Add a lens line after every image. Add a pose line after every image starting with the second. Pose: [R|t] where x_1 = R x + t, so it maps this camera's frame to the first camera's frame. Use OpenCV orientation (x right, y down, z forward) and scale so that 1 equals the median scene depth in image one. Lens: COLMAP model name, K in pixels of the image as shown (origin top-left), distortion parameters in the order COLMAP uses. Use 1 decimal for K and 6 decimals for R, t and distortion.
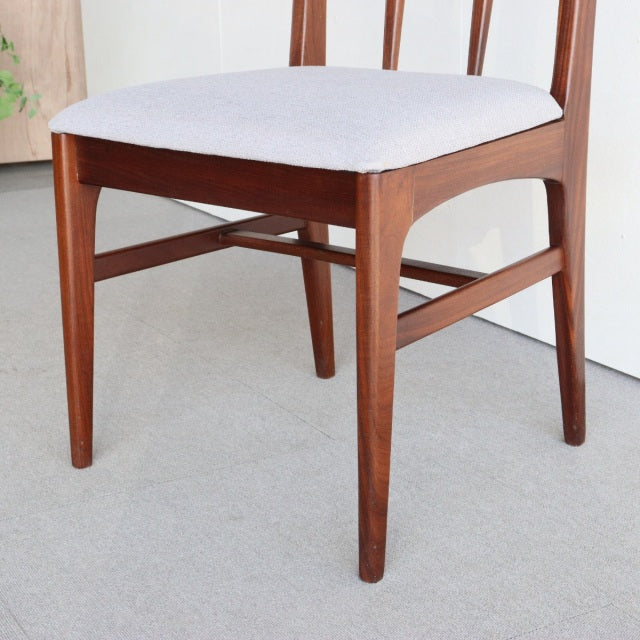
lens RADIAL K [[1366.1, 0, 320.0], [0, 1366.1, 320.0], [0, 0, 1]] dist [0.039427, 0.075383]
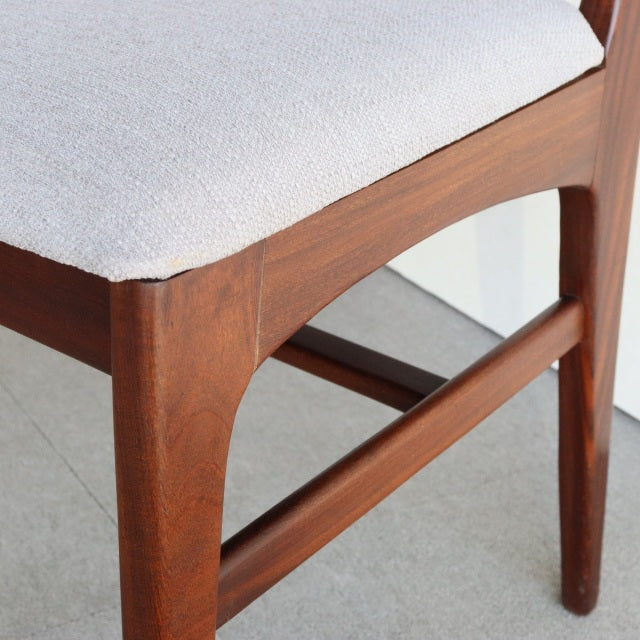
lens RADIAL K [[1366.1, 0, 320.0], [0, 1366.1, 320.0], [0, 0, 1]] dist [0.039427, 0.075383]
pose [[0.999346, 0.026394, 0.024728, 0.063099], [-0.030050, 0.986408, 0.161546, -0.128079], [-0.020129, -0.162183, 0.986555, 0.480175]]
